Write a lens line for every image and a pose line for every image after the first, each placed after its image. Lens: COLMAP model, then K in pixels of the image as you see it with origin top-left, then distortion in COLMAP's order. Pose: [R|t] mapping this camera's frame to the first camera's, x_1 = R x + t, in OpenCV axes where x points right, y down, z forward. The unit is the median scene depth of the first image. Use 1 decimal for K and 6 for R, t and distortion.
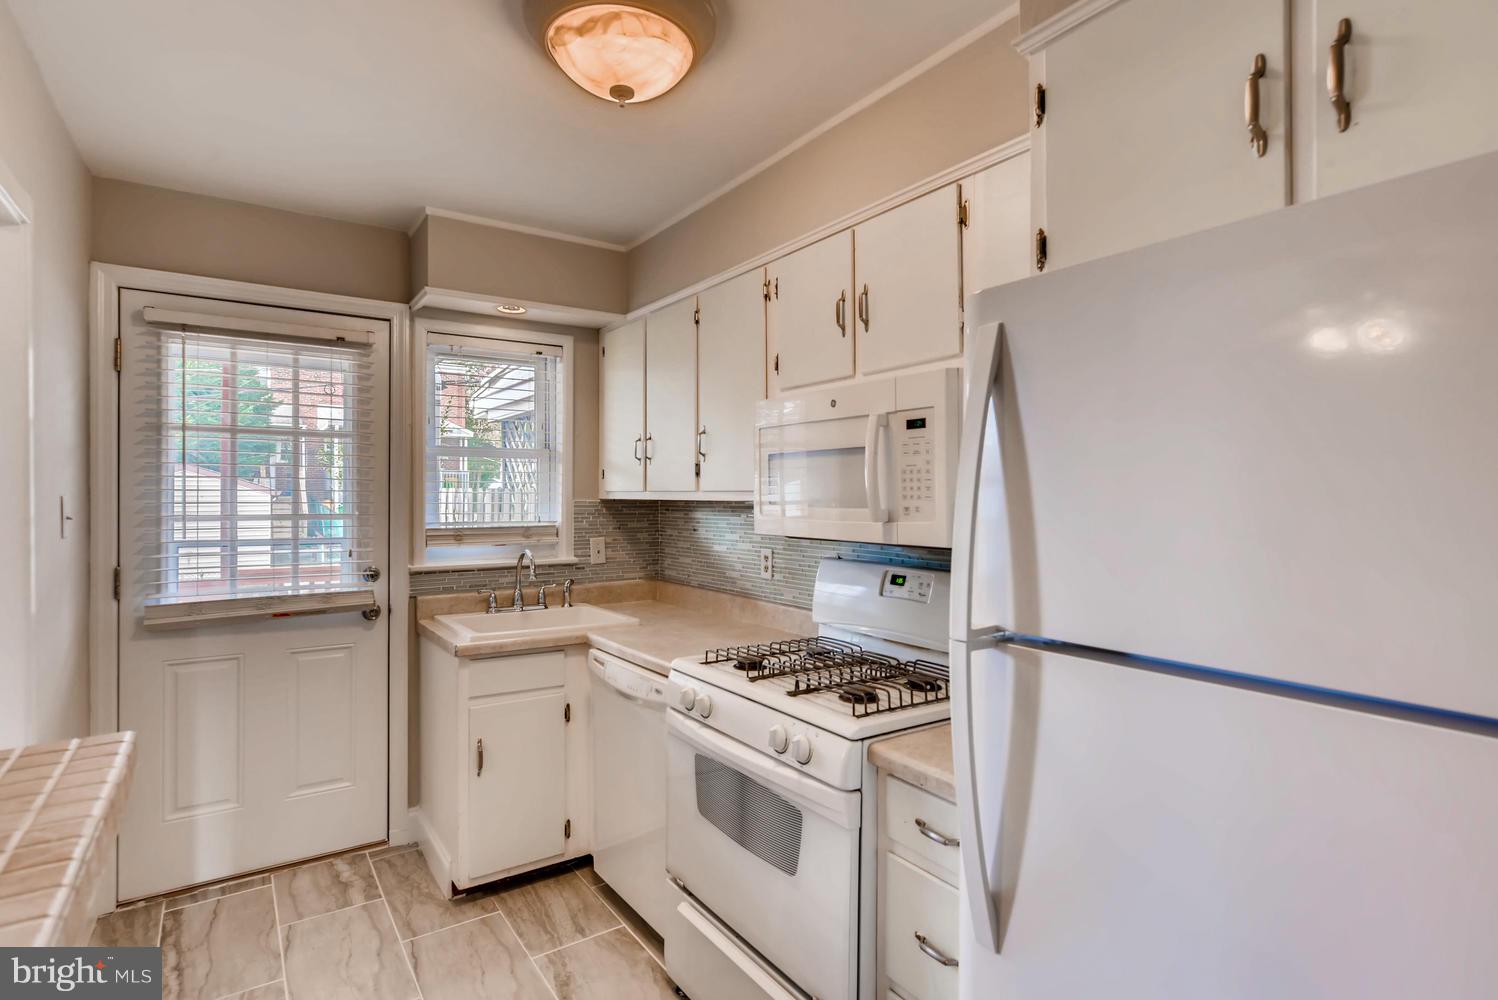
lens RADIAL K [[764.3, 0, 742.5], [0, 764.3, 497.9], [0, 0, 1]] dist [0.000045, 0.003114]
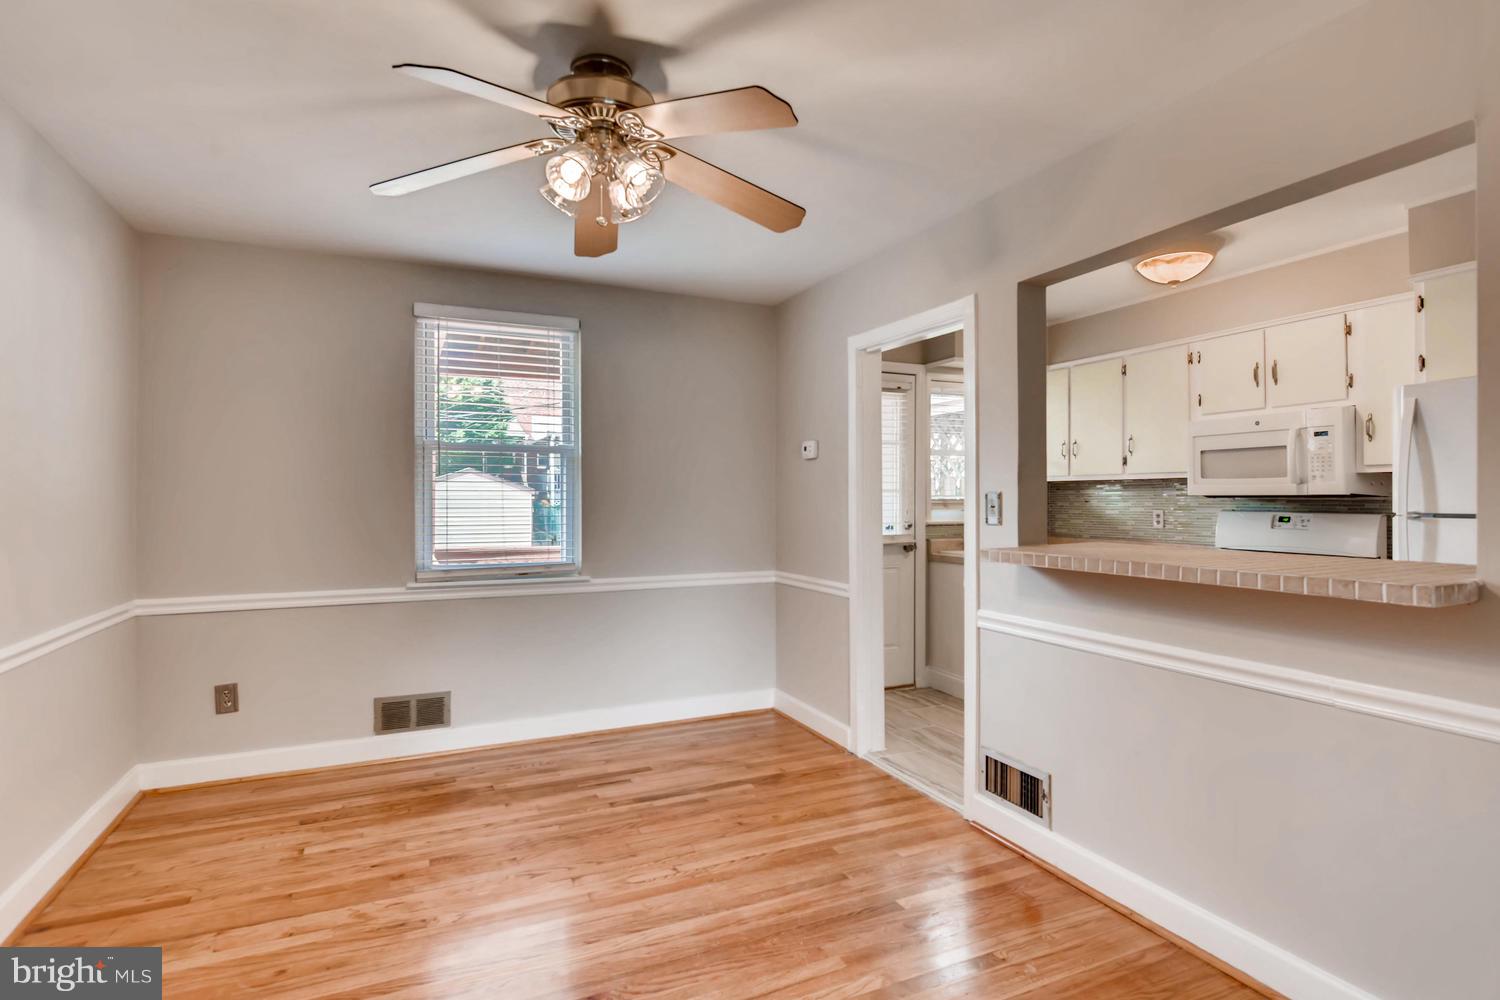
lens RADIAL K [[765.4, 0, 750.2], [0, 765.4, 492.7], [0, 0, 1]] dist [0.000045, 0.003114]
pose [[0.986683, -0.003503, -0.162619, -0.741265], [0.001663, 0.999933, -0.011451, 0.062871], [0.162648, 0.011028, 0.986622, -0.982496]]
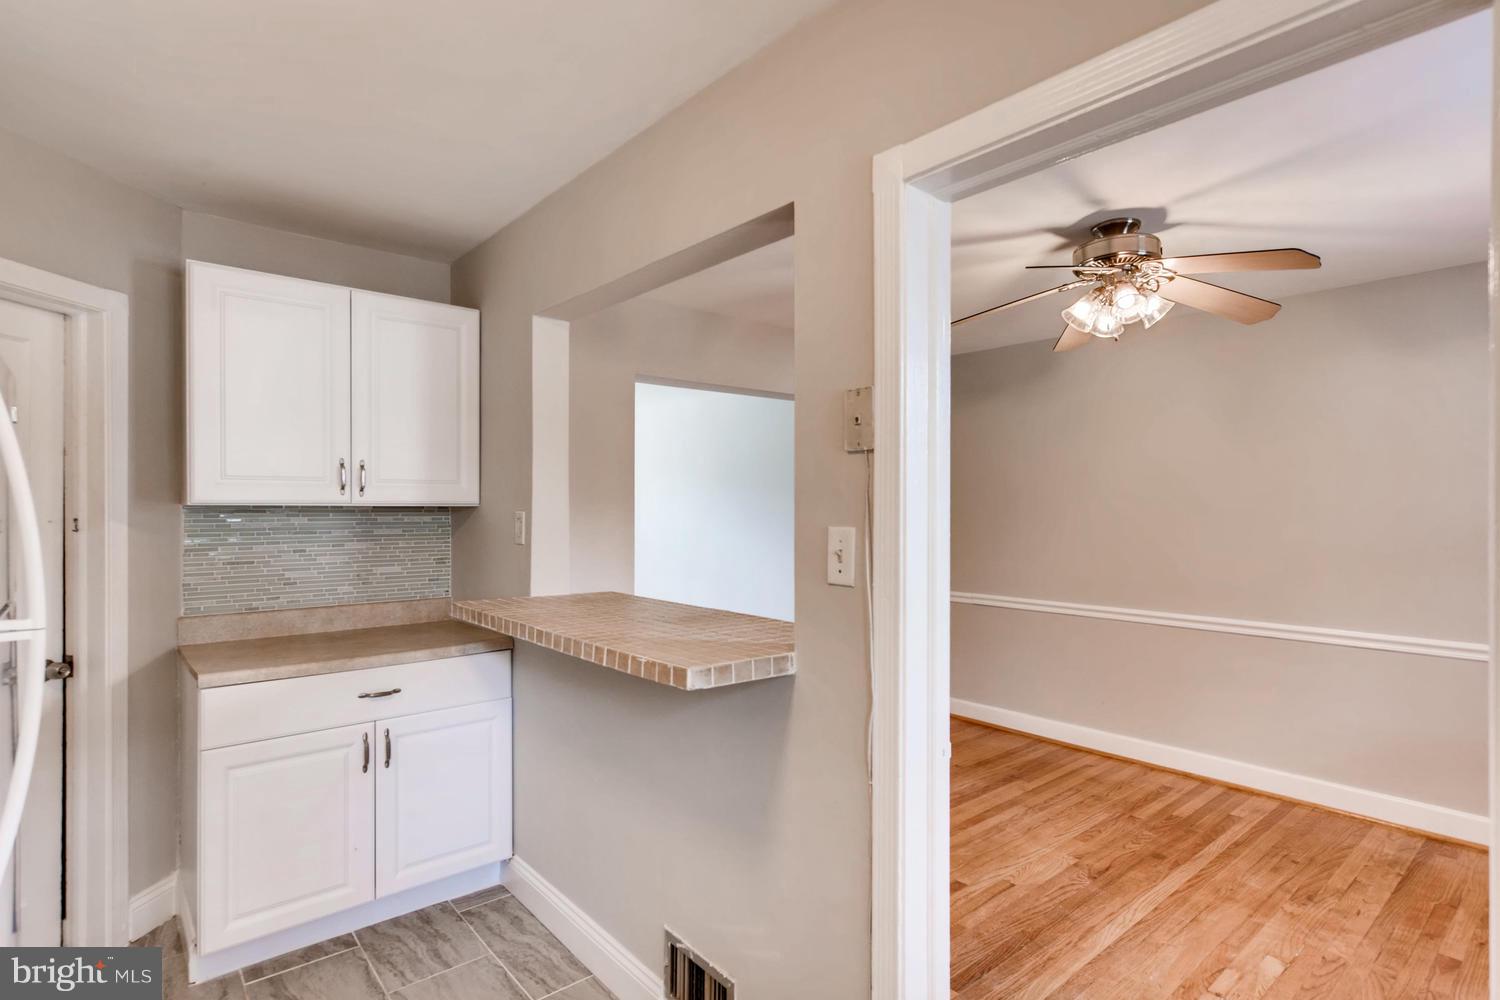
lens RADIAL K [[765.4, 0, 755.4], [0, 765.4, 508.6], [0, 0, 1]] dist [0.000045, 0.003114]
pose [[-0.992878, -0.001259, -0.119128, -0.329604], [-0.001959, 0.999981, 0.005760, -0.005993], [0.119119, 0.005953, -0.992862, 1.119559]]
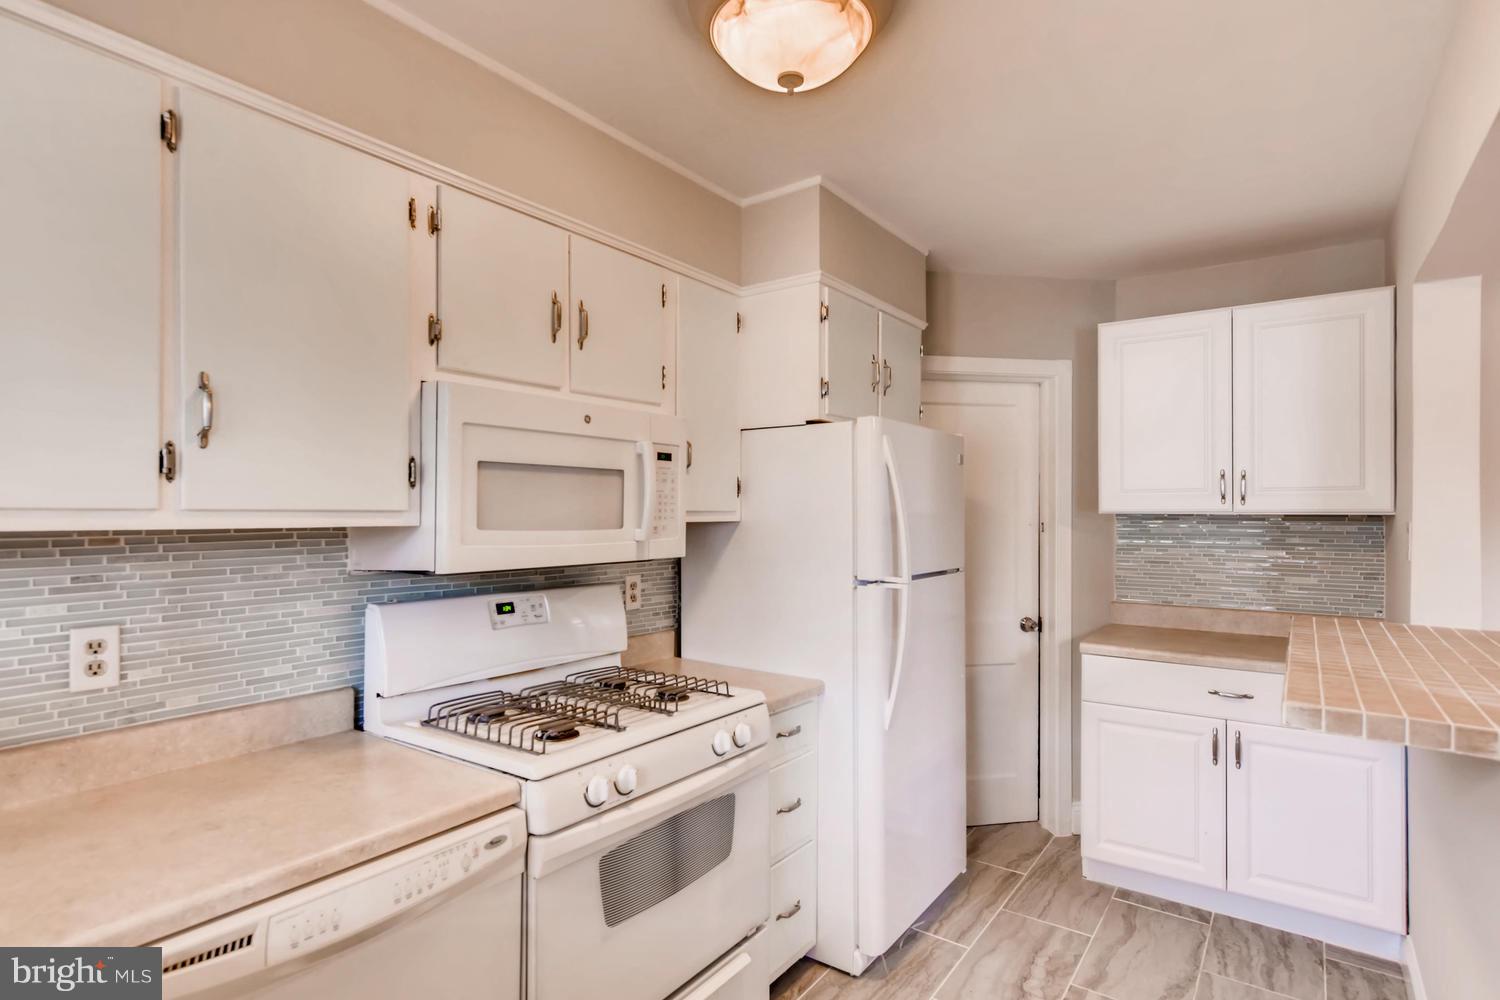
lens RADIAL K [[765.4, 0, 751.0], [0, 765.4, 510.2], [0, 0, 1]] dist [0.000045, 0.003114]
pose [[-0.346001, 0.002295, 0.938231, -0.760283], [0.001976, 0.999997, -0.001717, -0.008557], [-0.938232, 0.001260, -0.346005, 1.033099]]
